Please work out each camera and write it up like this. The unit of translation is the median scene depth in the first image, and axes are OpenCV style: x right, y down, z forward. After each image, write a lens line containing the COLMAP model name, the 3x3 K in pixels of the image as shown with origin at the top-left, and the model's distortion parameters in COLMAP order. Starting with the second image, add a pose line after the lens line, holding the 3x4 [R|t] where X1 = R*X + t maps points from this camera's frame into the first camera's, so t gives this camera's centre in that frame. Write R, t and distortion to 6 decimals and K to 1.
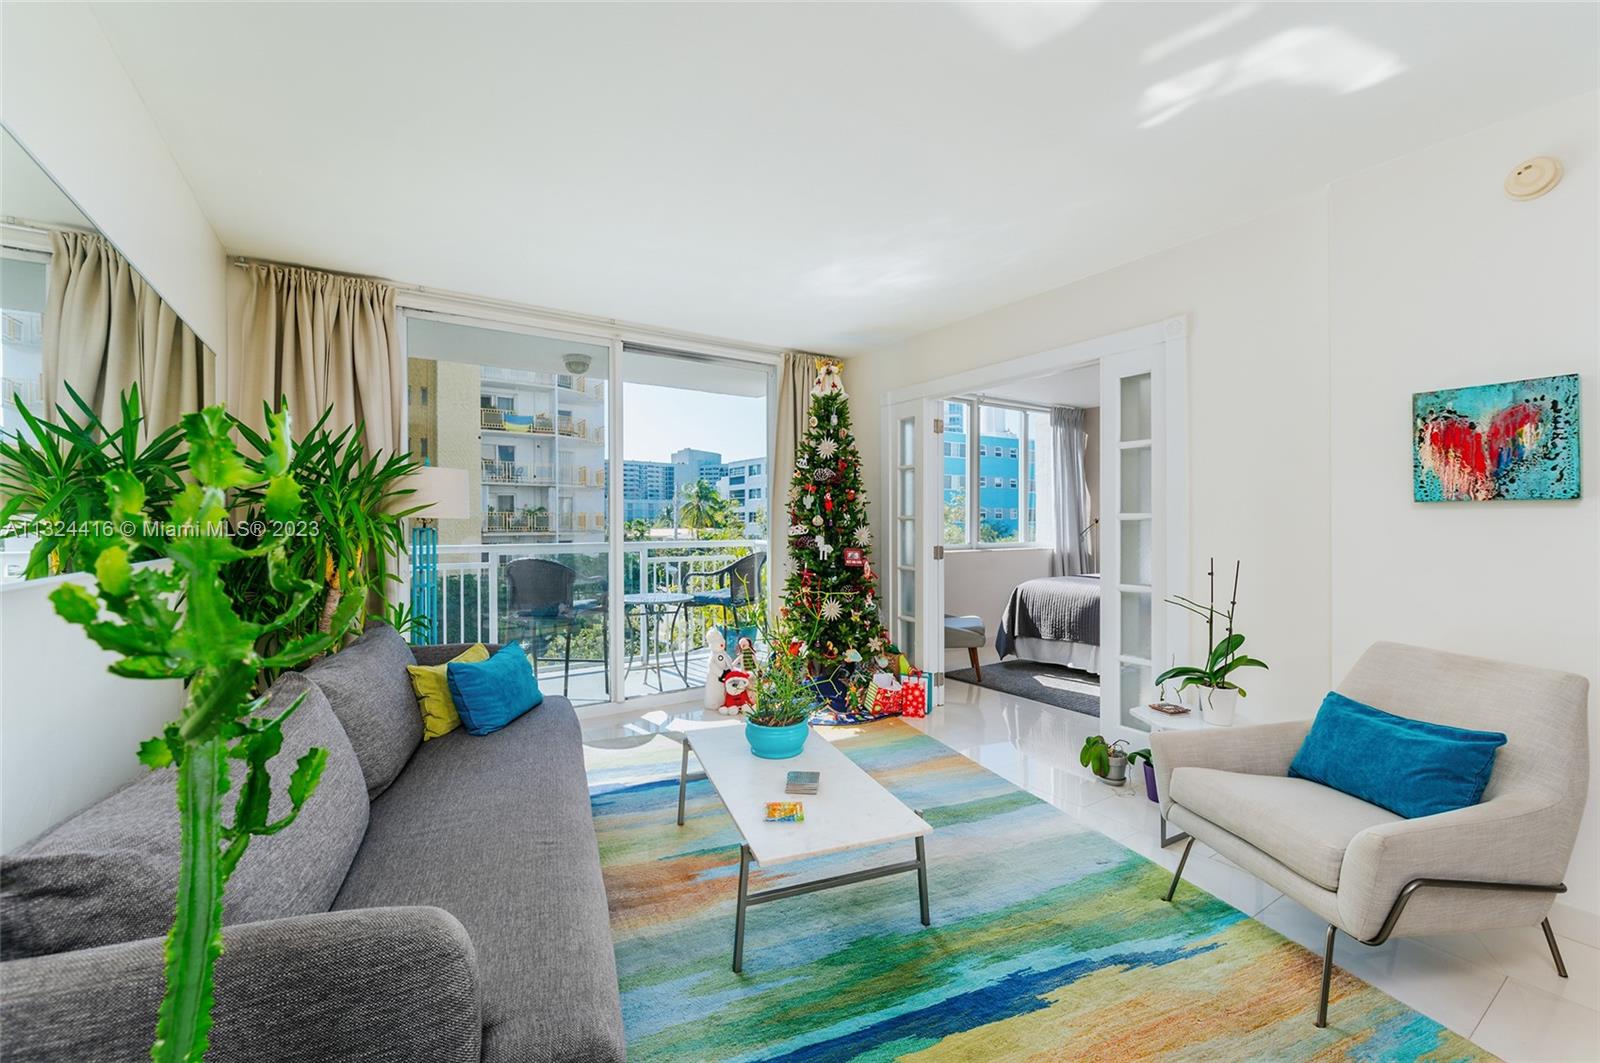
lens RADIAL K [[675.7, 0, 810.6], [0, 675.7, 526.3], [0, 0, 1]] dist [0.000336, 0.000044]
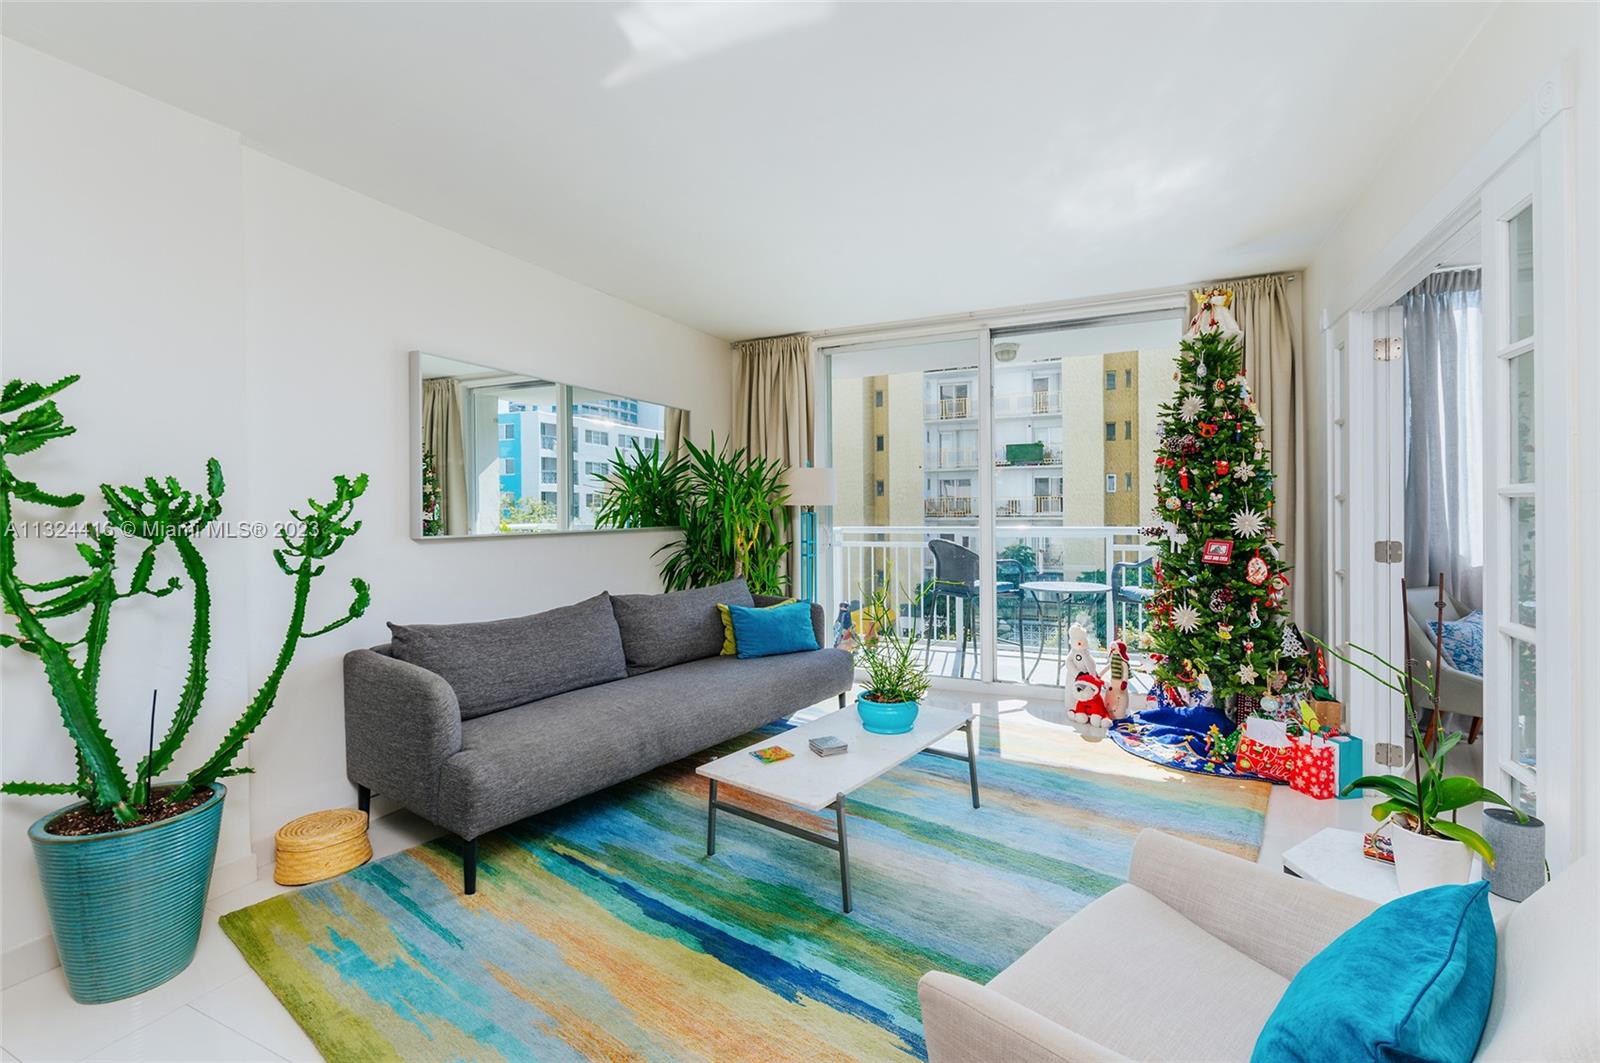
lens RADIAL K [[726.7, 0, 798.7], [0, 726.7, 514.7], [0, 0, 1]] dist [0.001668, -0.000123]
pose [[0.494405, 0.003057, -0.869226, 0.535580], [0.000453, 0.999993, 0.003775, 0.001912], [0.869232, -0.002260, 0.494400, 0.208464]]
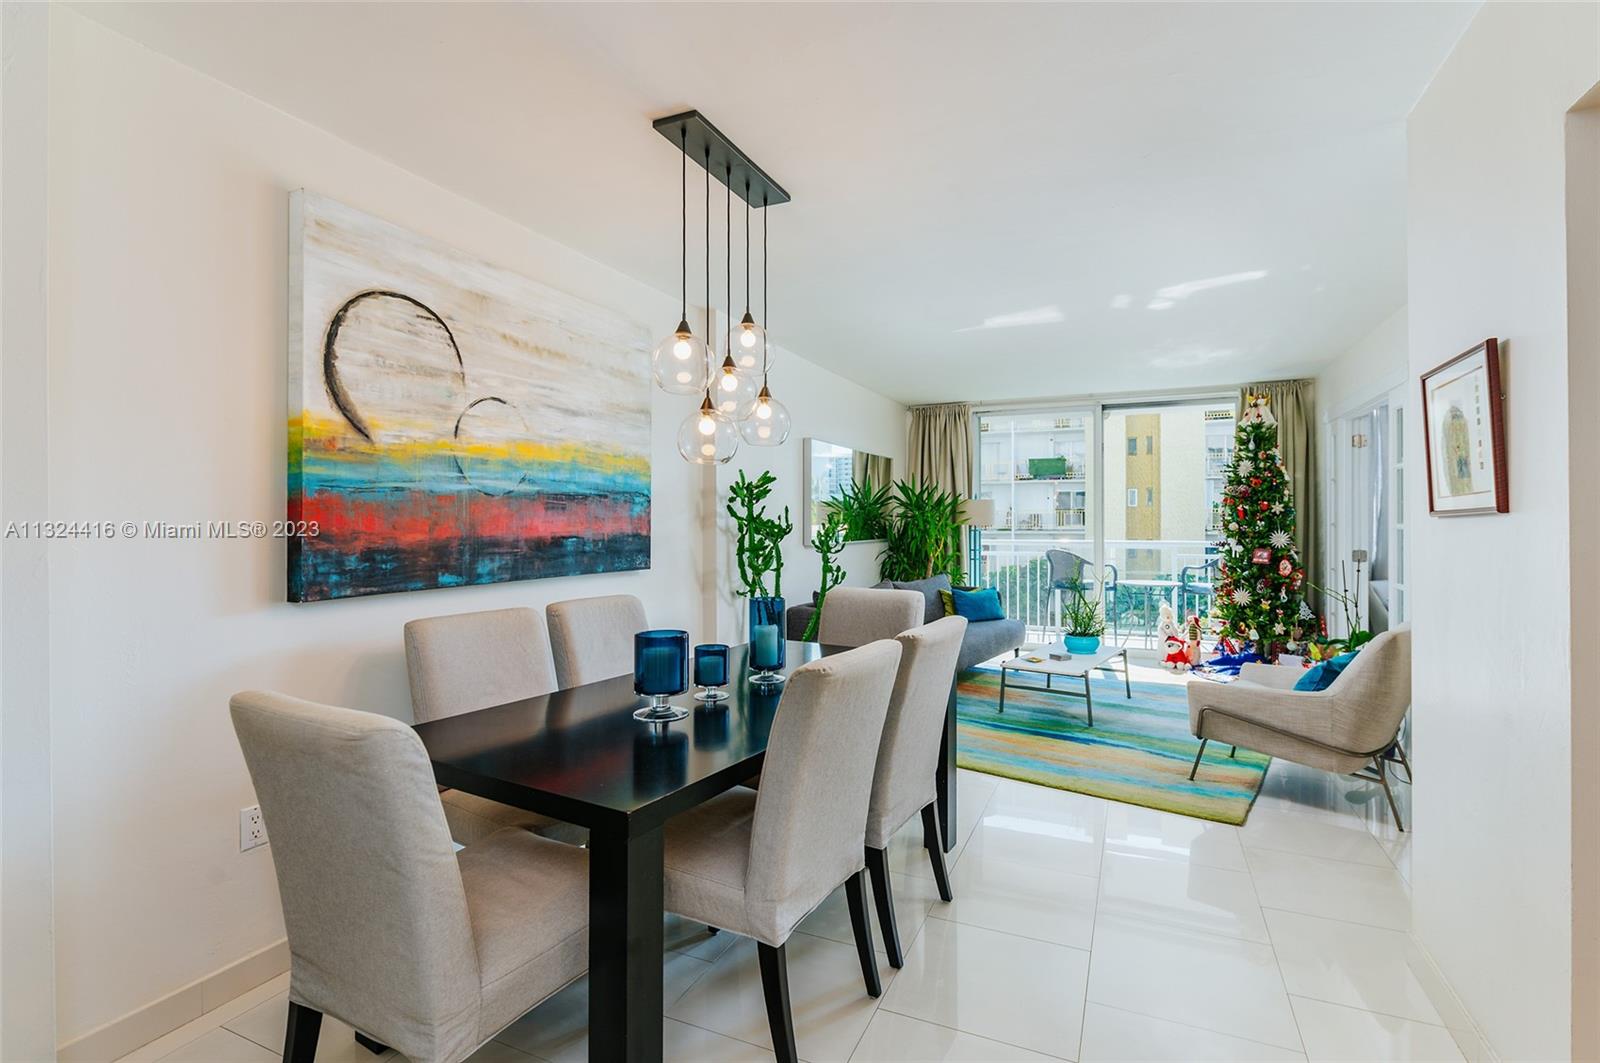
lens RADIAL K [[774.5, 0, 795.0], [0, 774.5, 524.3], [0, 0, 1]] dist [-0.003682, -0.000662]
pose [[0.500917, 0.003981, -0.865486, 0.865616], [-0.005458, 0.999984, 0.001441, -0.009996], [0.865478, 0.004002, 0.500931, -0.444804]]
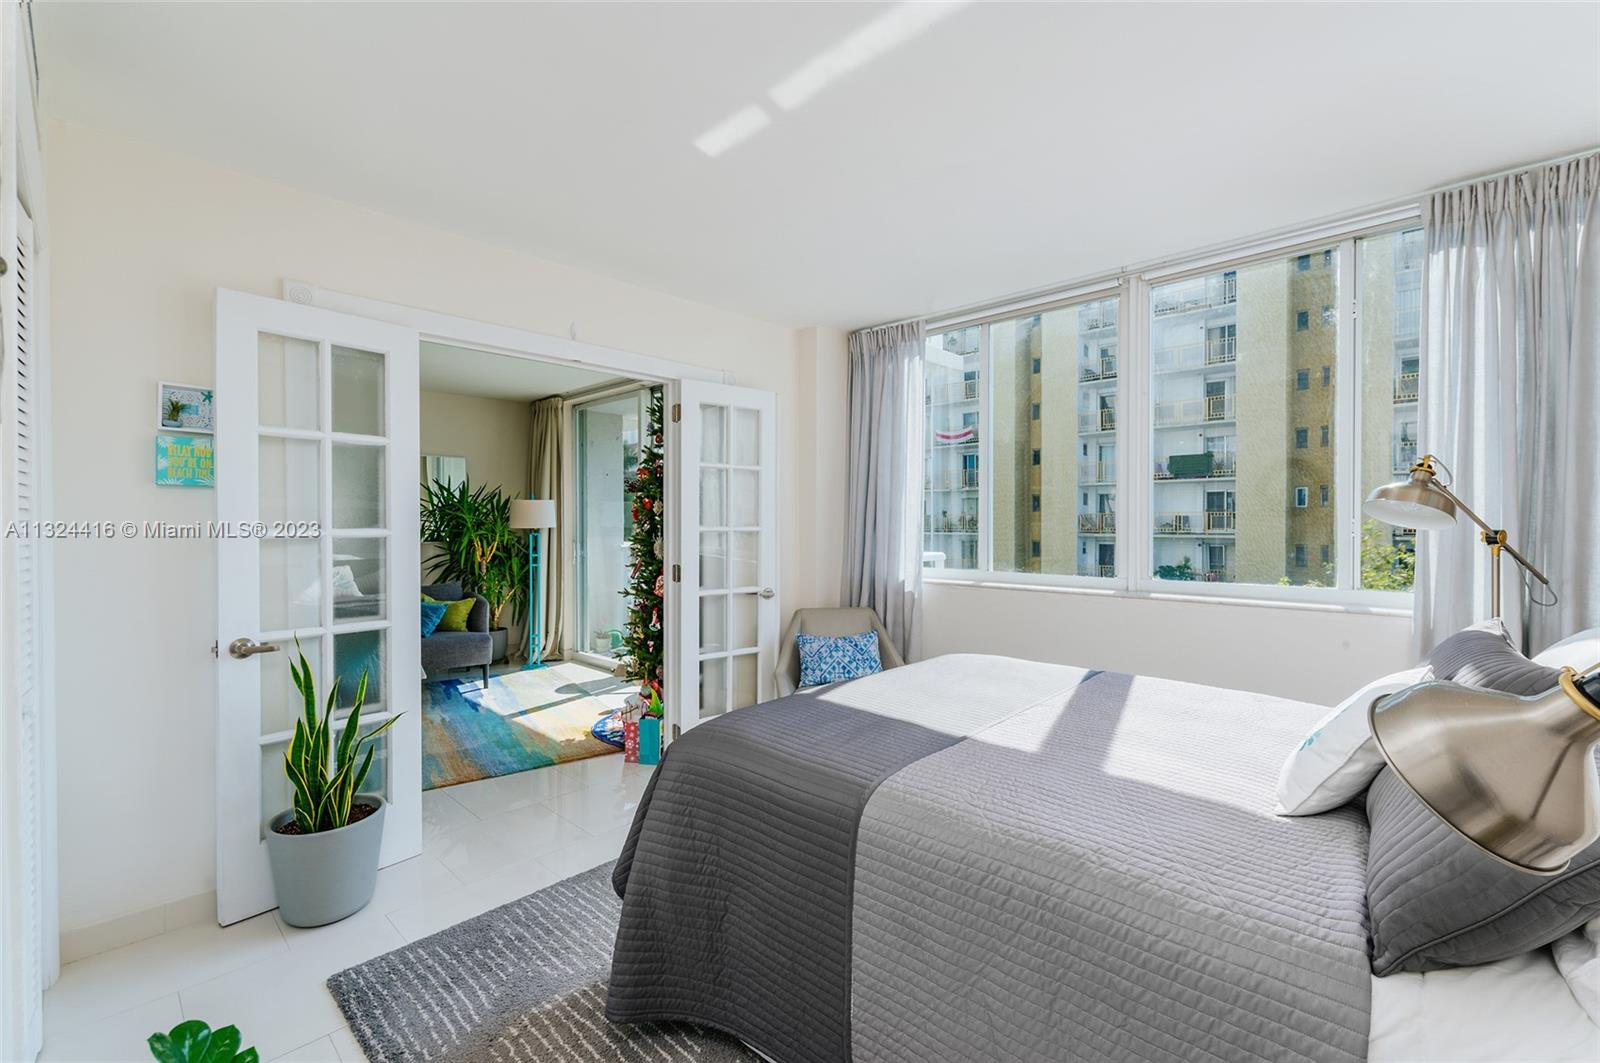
lens RADIAL K [[726.7, 0, 814.7], [0, 726.7, 522.4], [0, 0, 1]] dist [0.001668, -0.000123]
pose [[0.226669, -0.001547, -0.973971, 1.138482], [-0.005857, 0.999978, -0.002952, -0.021077], [0.973954, 0.006374, 0.226655, 1.027979]]
